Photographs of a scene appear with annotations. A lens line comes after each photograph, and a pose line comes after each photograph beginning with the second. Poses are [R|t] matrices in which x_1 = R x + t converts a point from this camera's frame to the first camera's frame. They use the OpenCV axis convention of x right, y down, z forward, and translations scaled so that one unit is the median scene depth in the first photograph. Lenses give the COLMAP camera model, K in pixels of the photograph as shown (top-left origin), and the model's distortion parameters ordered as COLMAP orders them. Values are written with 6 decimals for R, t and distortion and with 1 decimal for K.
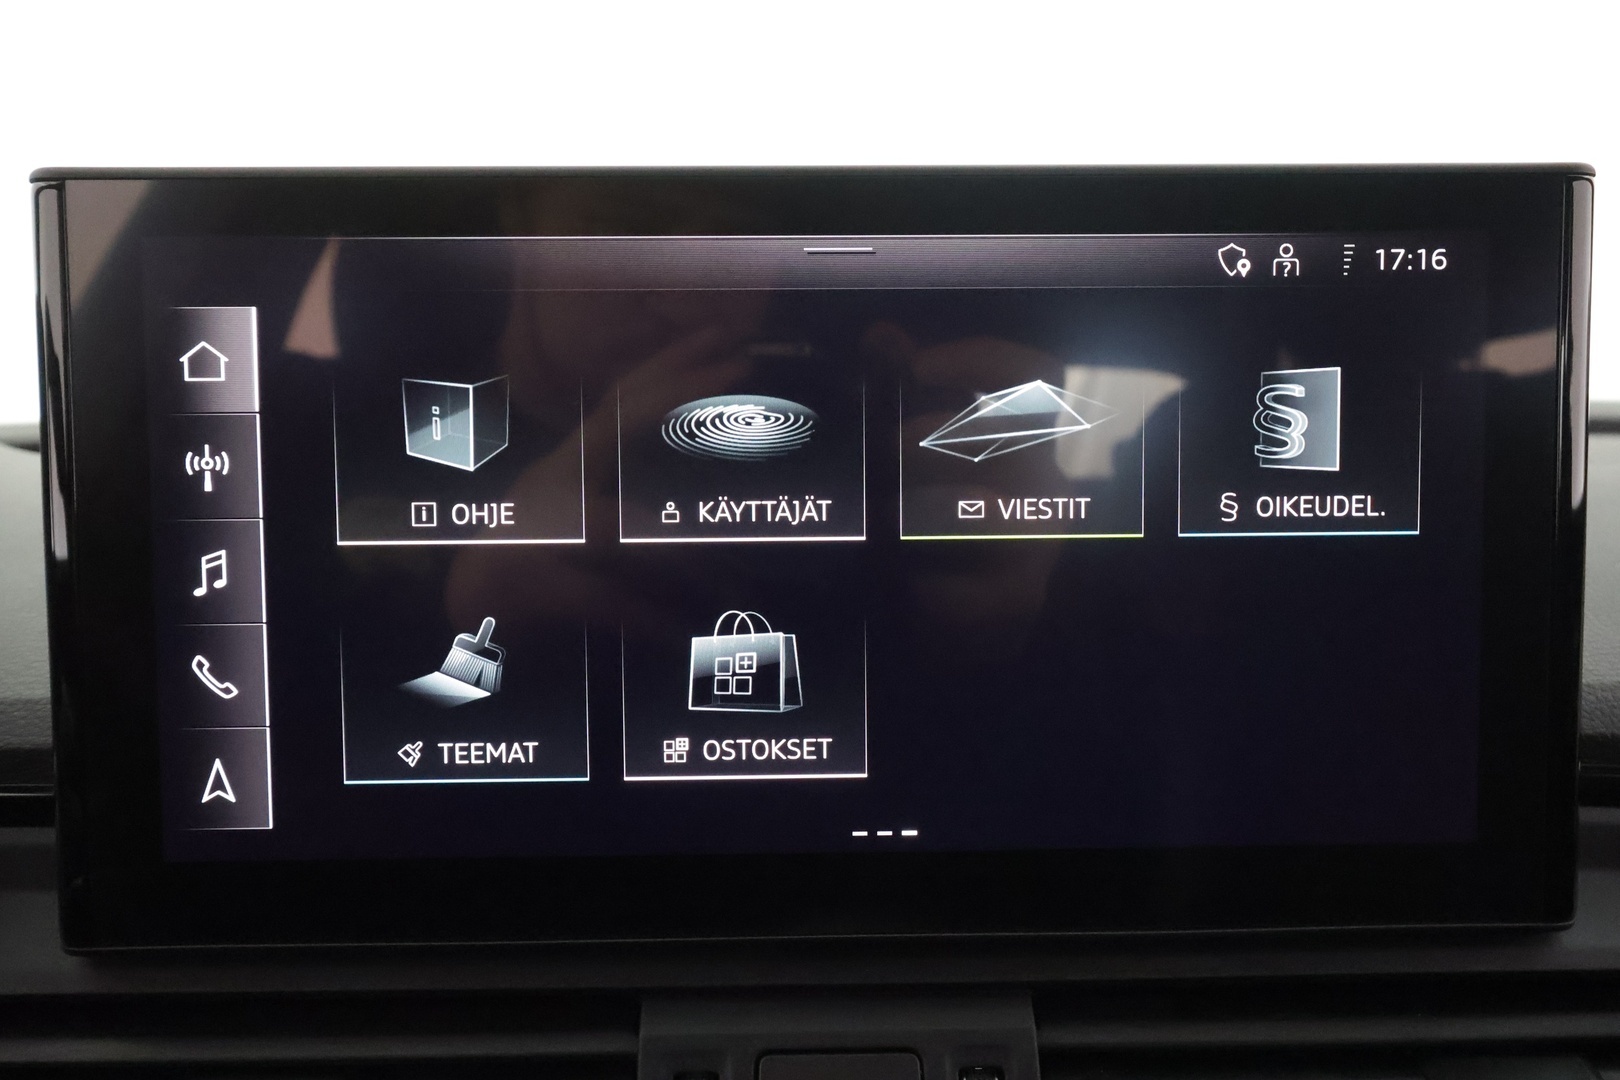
lens RADIAL K [[1330.3, 0, 829.2], [0, 1330.3, 440.1], [0, 0, 1]] dist [0.015616, -0.000581]
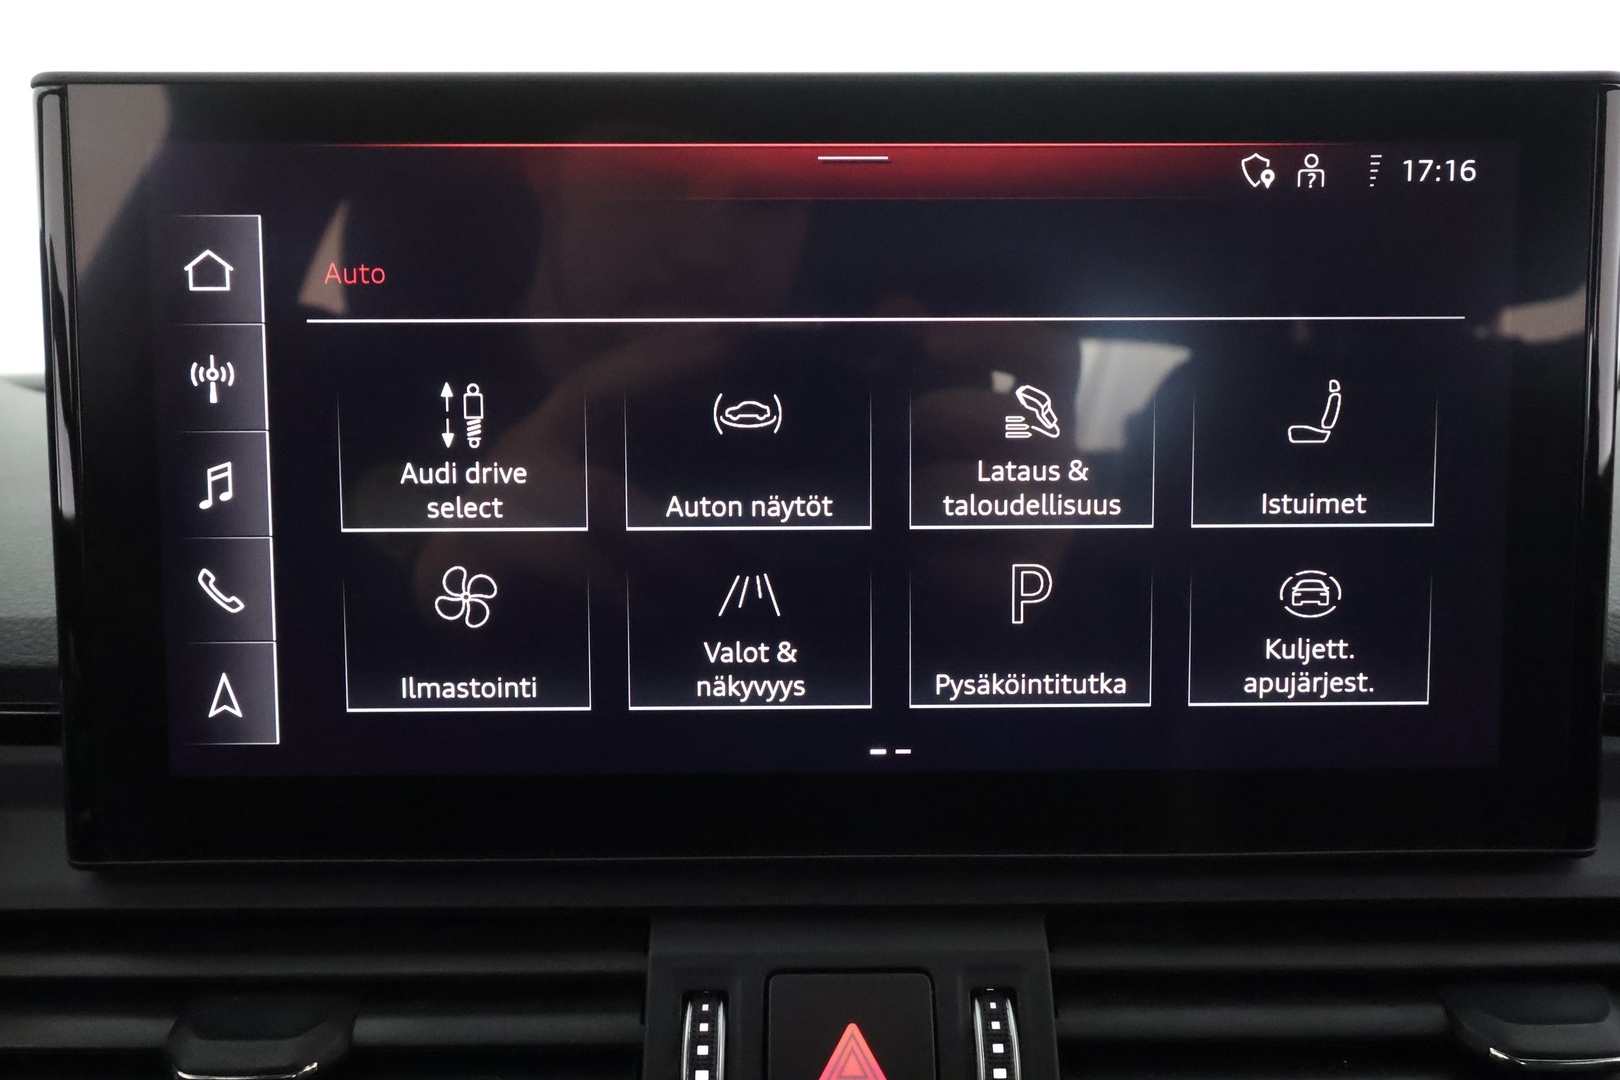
lens RADIAL K [[1324.6, 0, 822.8], [0, 1324.6, 516.7], [0, 0, 1]] dist [0.016857, -0.002061]
pose [[0.999961, 0.004577, -0.007584, -0.006666], [-0.004457, 0.999866, 0.015739, 0.104757], [0.007655, -0.015704, 0.999847, 0.018899]]
